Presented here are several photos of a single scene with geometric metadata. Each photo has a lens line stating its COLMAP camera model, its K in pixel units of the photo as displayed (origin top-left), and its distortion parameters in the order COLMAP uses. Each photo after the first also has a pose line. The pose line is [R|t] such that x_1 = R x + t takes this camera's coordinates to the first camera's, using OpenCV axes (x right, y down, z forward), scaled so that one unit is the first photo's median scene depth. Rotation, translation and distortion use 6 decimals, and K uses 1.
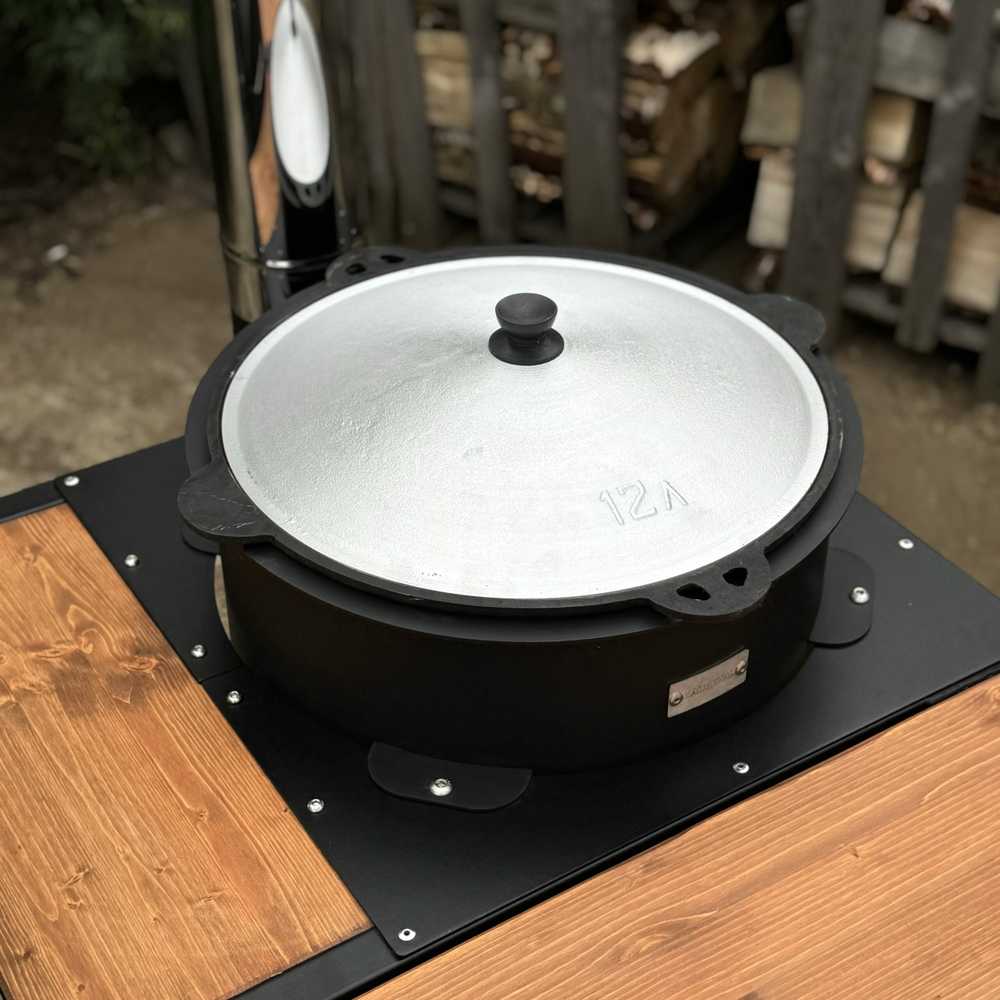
lens RADIAL K [[1821.2, 0, 499.8], [0, 1821.2, 499.4], [0, 0, 1]] dist [0.115781, 0.000000]
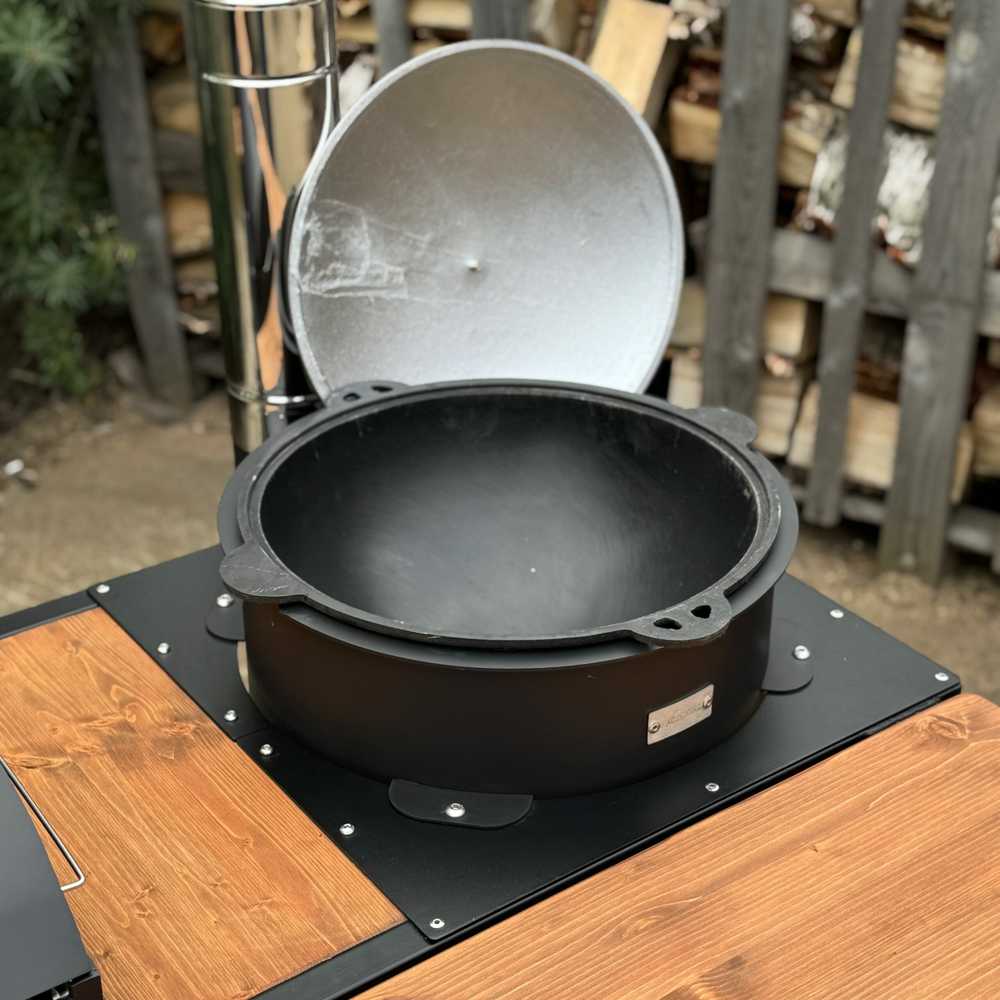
lens RADIAL K [[1821.2, 0, 500.5], [0, 1821.2, 500.7], [0, 0, 1]] dist [0.115781, 0.000000]
pose [[0.997963, -0.029211, 0.056707, -0.061717], [0.036932, 0.989423, -0.140280, 0.123605], [-0.052009, 0.142089, 0.988487, -0.161756]]
